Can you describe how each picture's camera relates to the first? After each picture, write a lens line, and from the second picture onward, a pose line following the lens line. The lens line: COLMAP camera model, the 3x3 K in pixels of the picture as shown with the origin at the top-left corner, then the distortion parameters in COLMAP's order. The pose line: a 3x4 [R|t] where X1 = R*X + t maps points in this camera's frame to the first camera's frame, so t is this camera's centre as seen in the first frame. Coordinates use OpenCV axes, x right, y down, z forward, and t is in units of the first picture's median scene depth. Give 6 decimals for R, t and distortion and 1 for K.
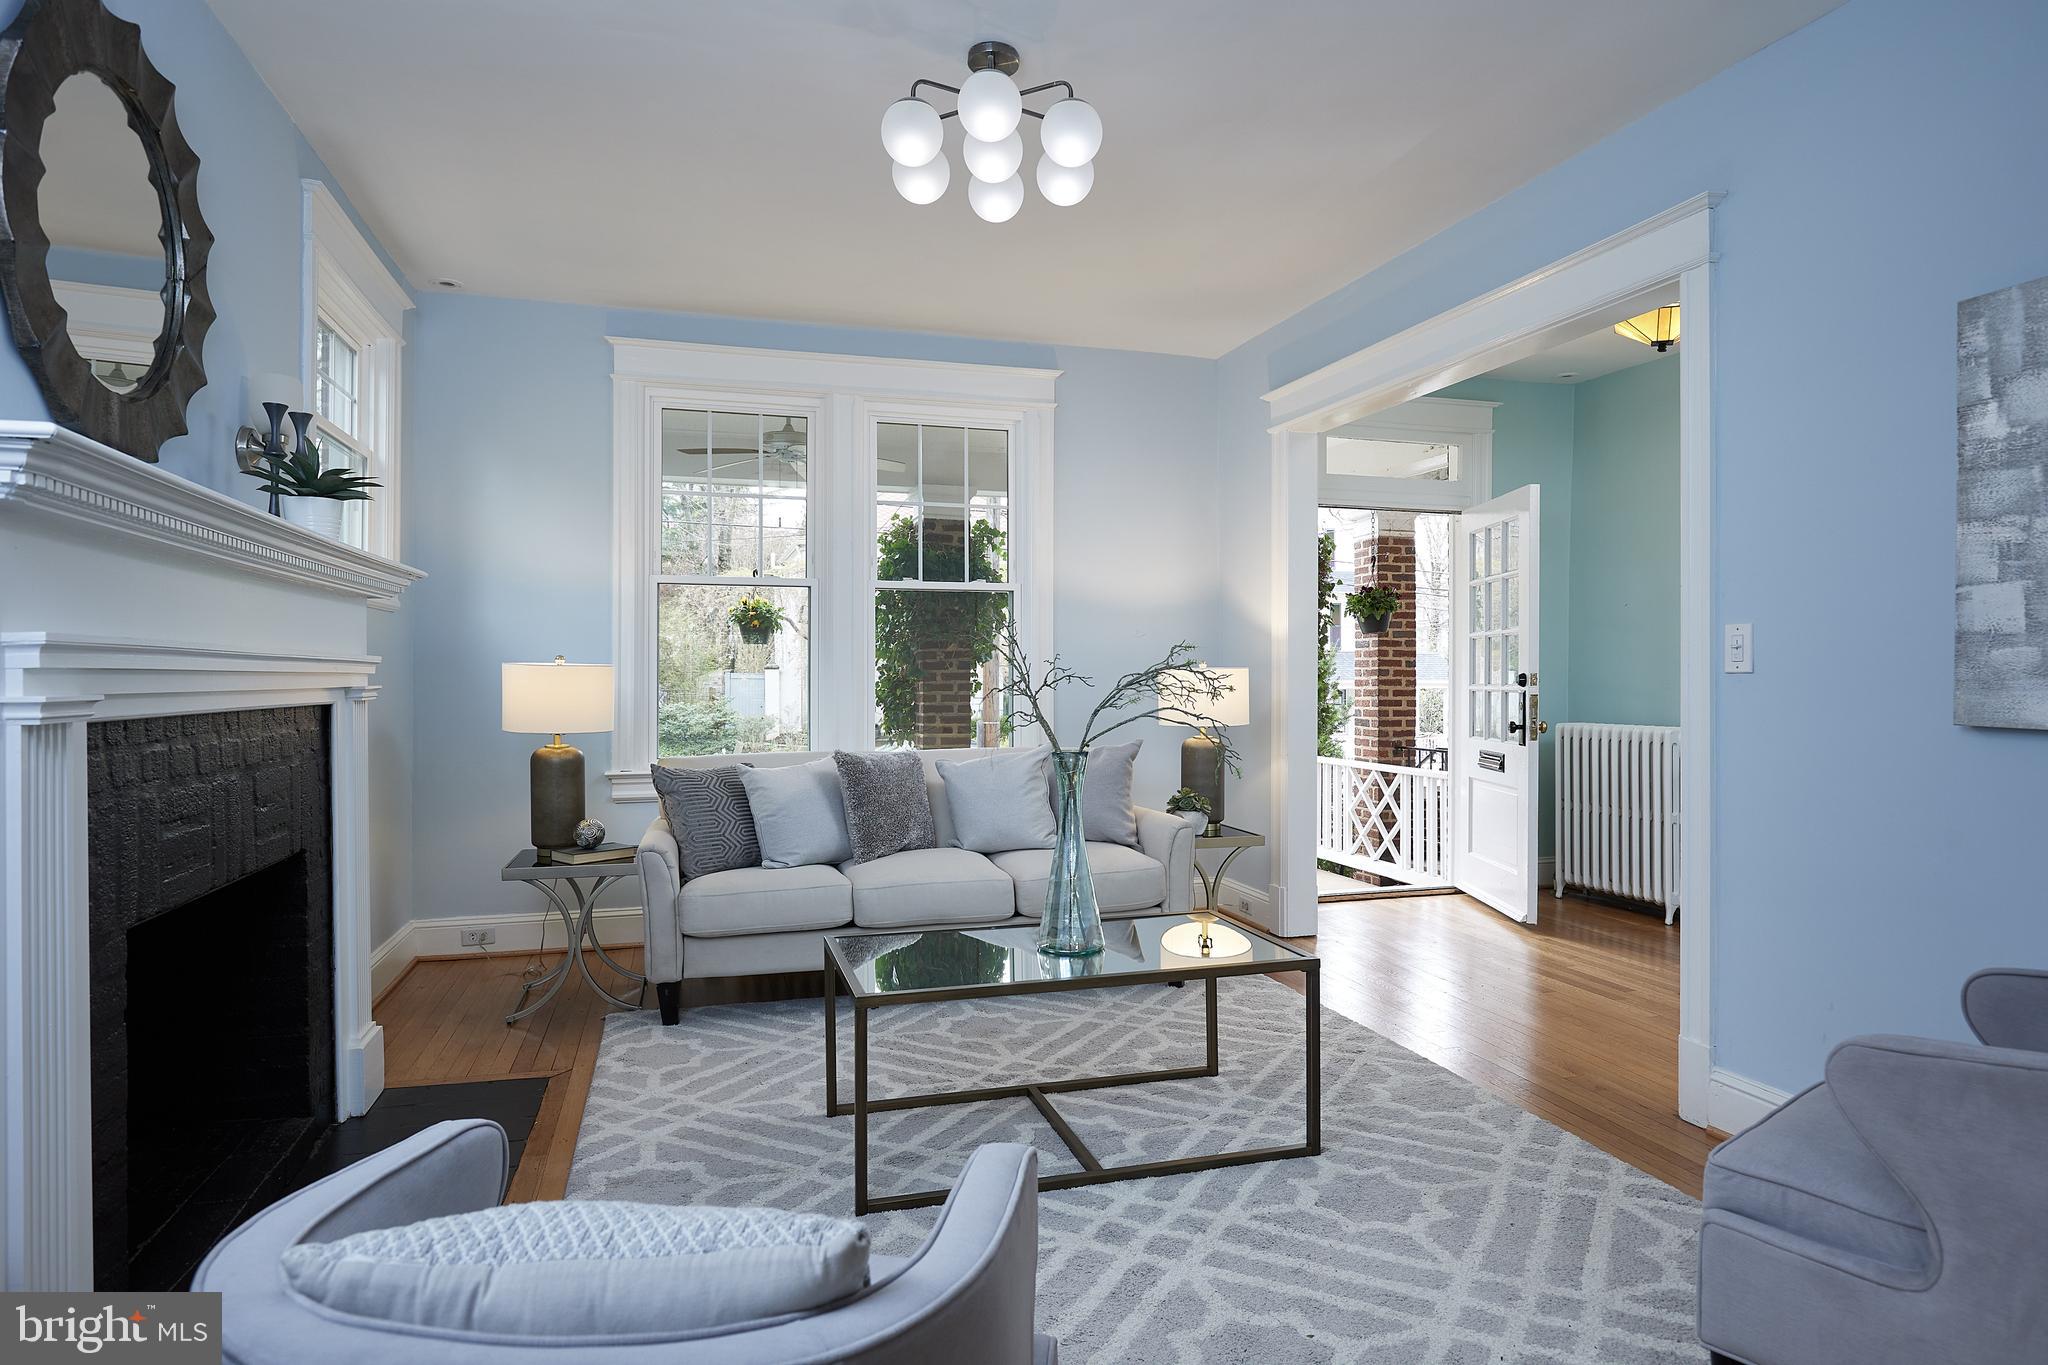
lens RADIAL K [[1176.4, 0, 1031.6], [0, 1176.4, 682.3], [0, 0, 1]] dist [-0.016196, -0.001101]
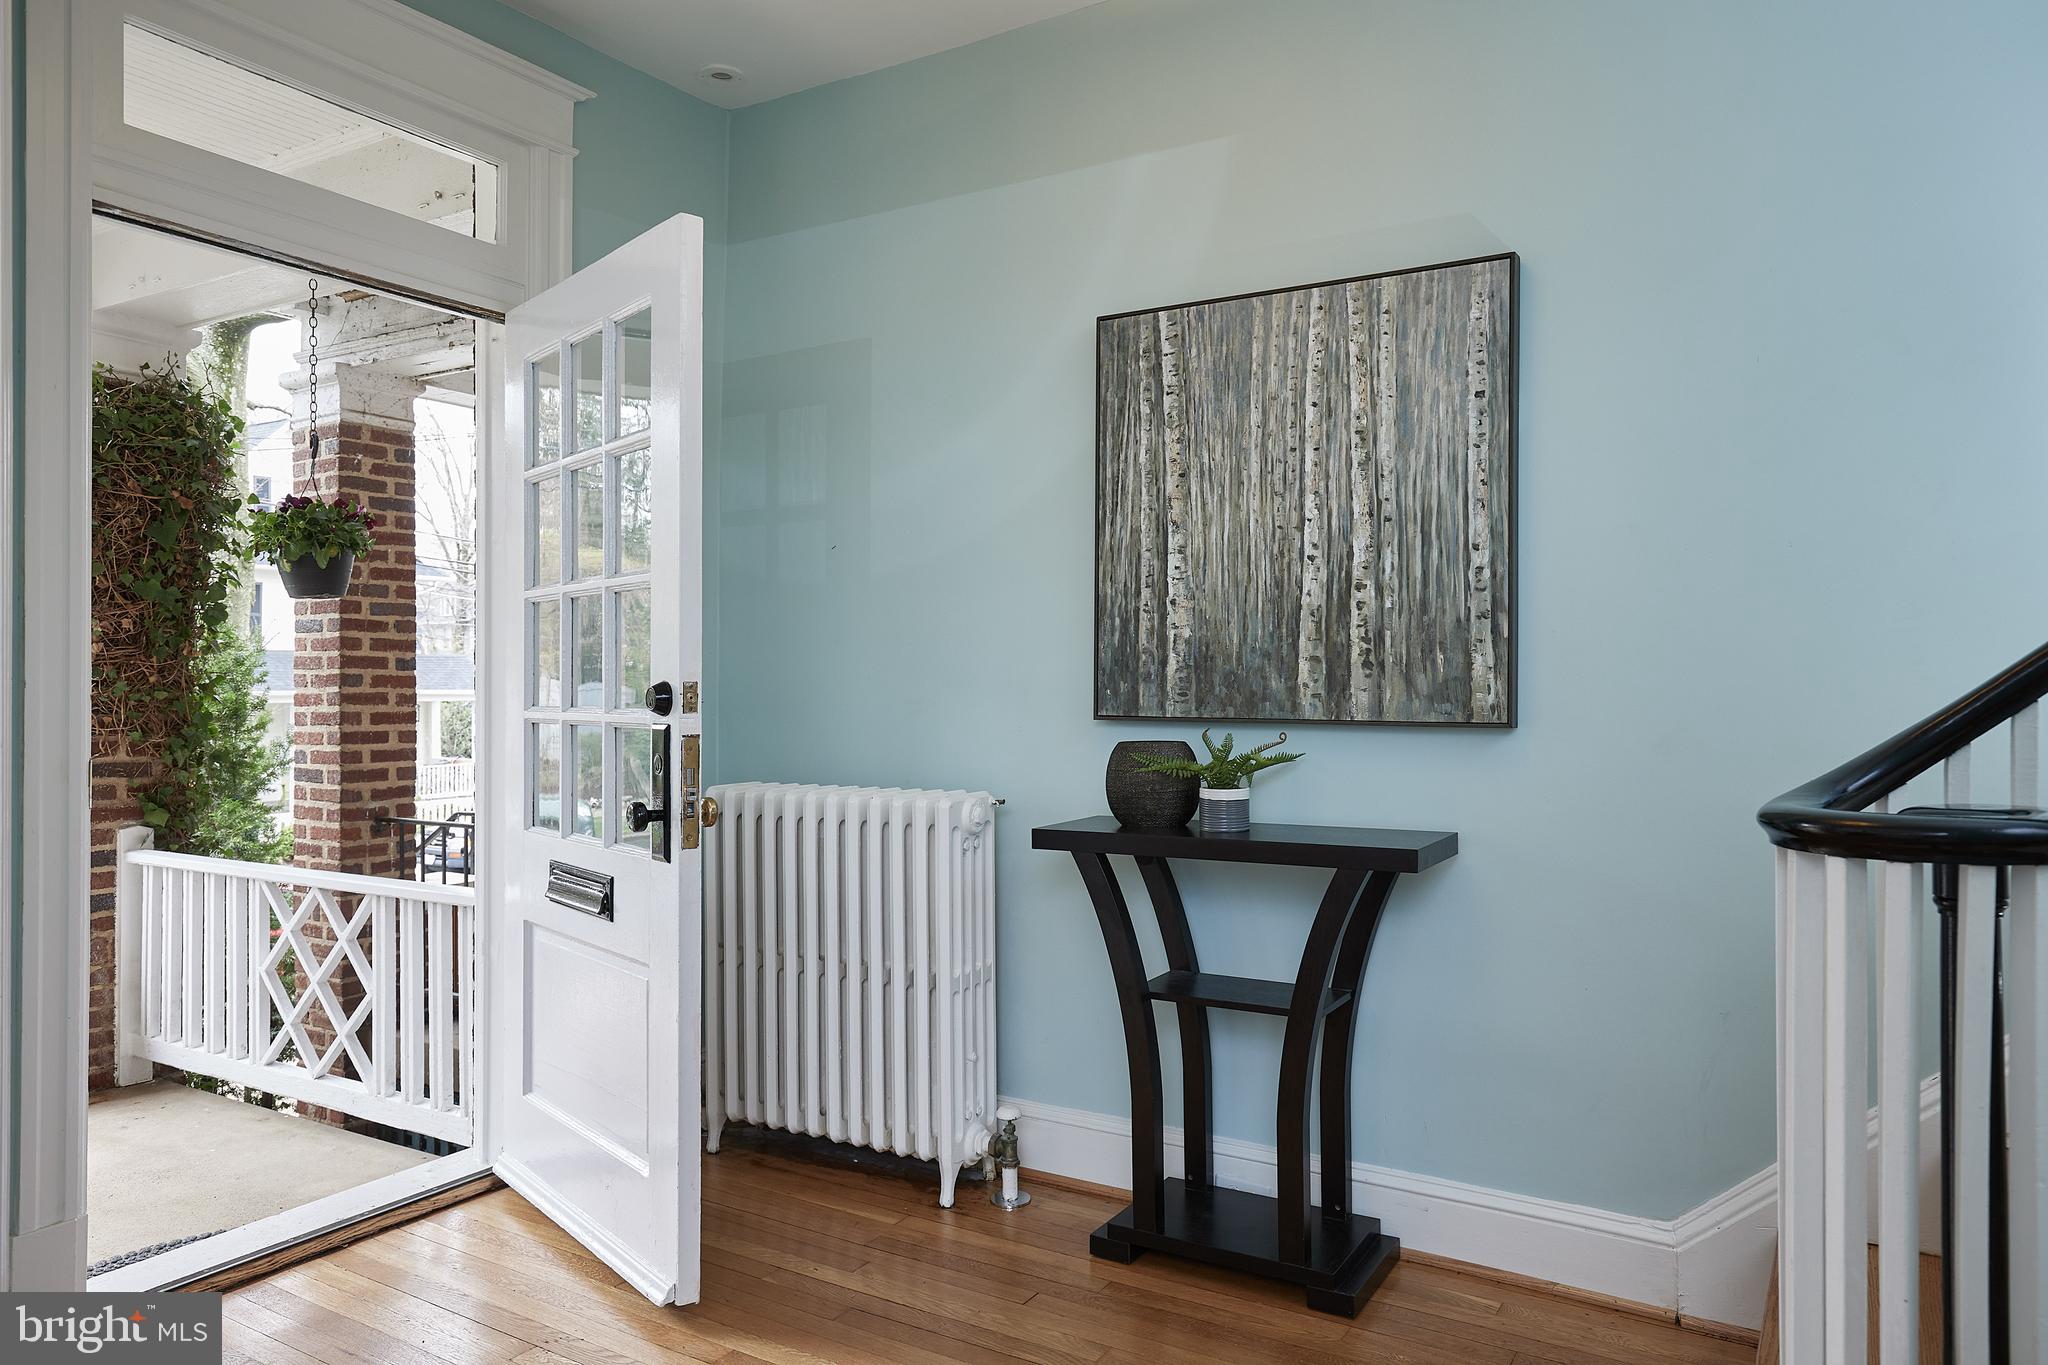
lens RADIAL K [[1360.3, 0, 1040.2], [0, 1360.3, 678.6], [0, 0, 1]] dist [0.009506, -0.002071]
pose [[0.743882, 0.002195, 0.668308, 0.126472], [0.004422, 0.999957, -0.008205, -0.002716], [-0.668296, 0.009059, 0.743840, 0.353698]]
